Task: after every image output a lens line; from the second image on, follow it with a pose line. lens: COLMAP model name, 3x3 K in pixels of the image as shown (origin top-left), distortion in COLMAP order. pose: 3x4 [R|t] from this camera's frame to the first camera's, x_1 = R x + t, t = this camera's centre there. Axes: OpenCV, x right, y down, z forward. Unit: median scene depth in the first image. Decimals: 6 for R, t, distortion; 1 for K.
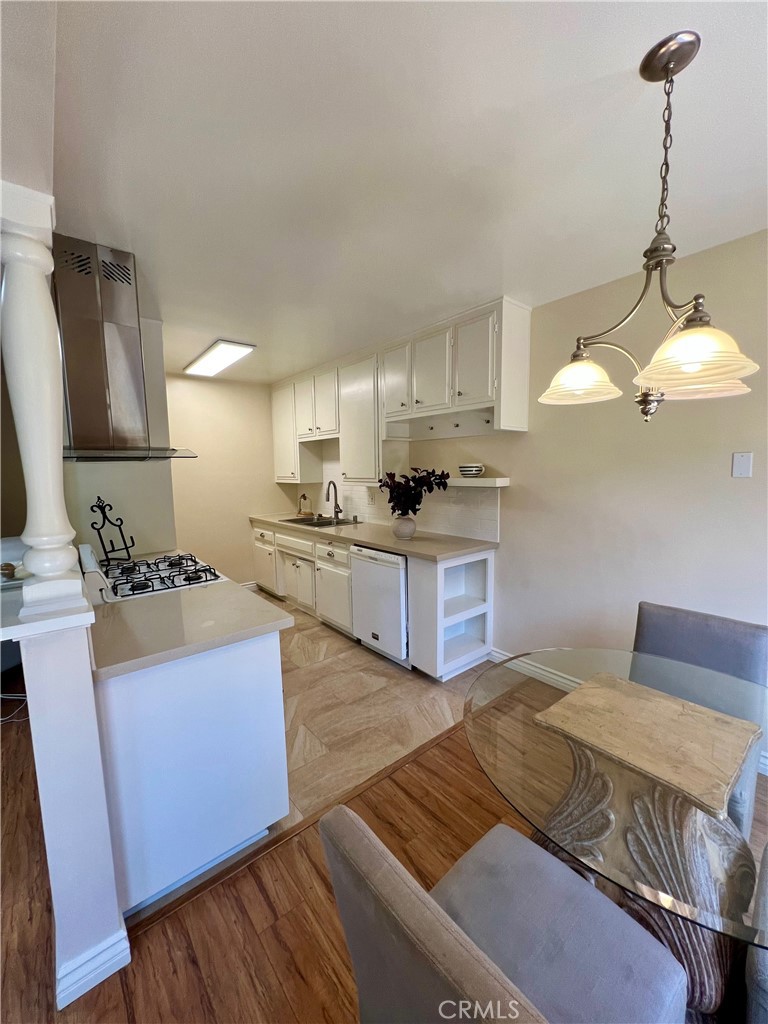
lens RADIAL K [[409.9, 0, 387.8], [0, 409.9, 510.2], [0, 0, 1]] dist [-0.002009, 0.000327]
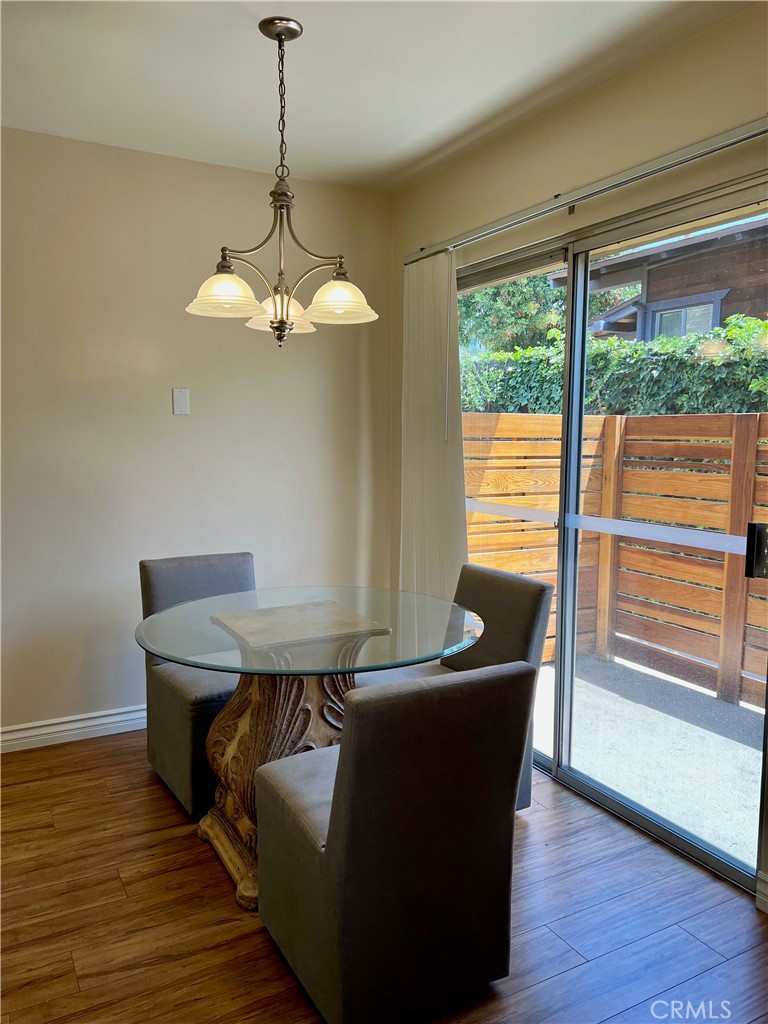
lens RADIAL K [[760.3, 0, 384.0], [0, 760.3, 512.0], [0, 0, 1]] dist [-0.002731, -0.004823]
pose [[0.194756, -0.090494, 0.976668, -0.838685], [0.092444, 0.992996, 0.073573, 0.061842], [-0.976486, 0.075958, 0.201758, 0.221489]]
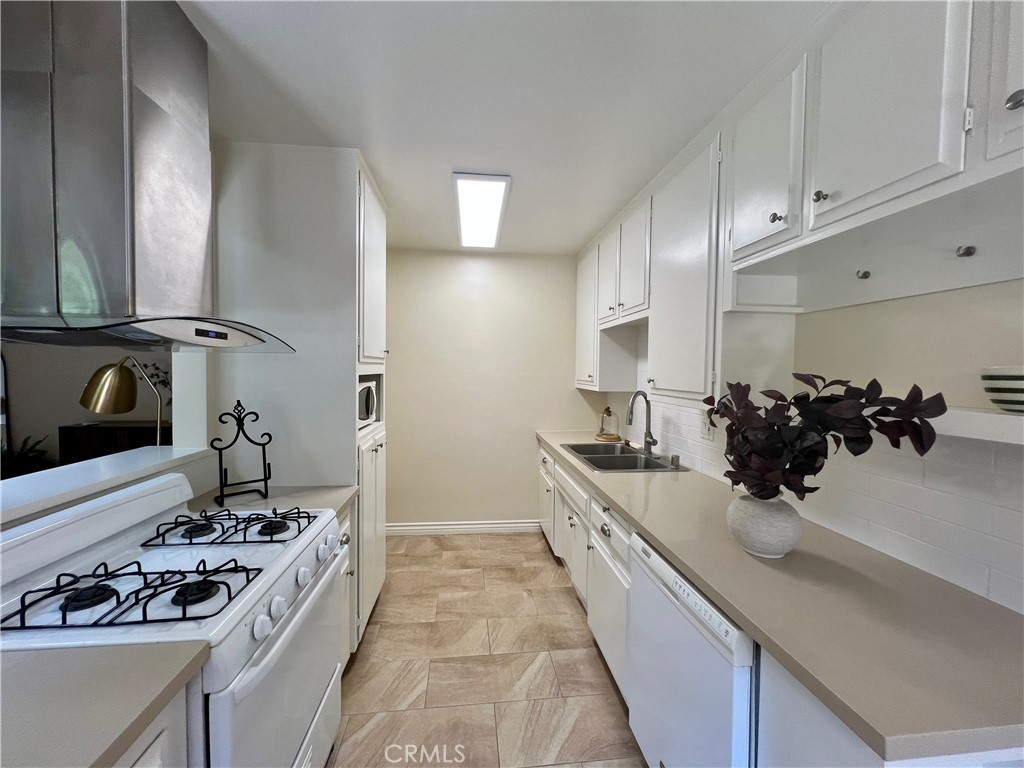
lens RADIAL K [[409.9, 0, 509.7], [0, 409.9, 381.8], [0, 0, 1]] dist [-0.002009, 0.000327]
pose [[0.832047, 0.042528, -0.553072, 0.047255], [-0.081467, 0.995614, -0.046003, -0.055525], [0.548690, 0.083334, 0.831863, 0.526019]]
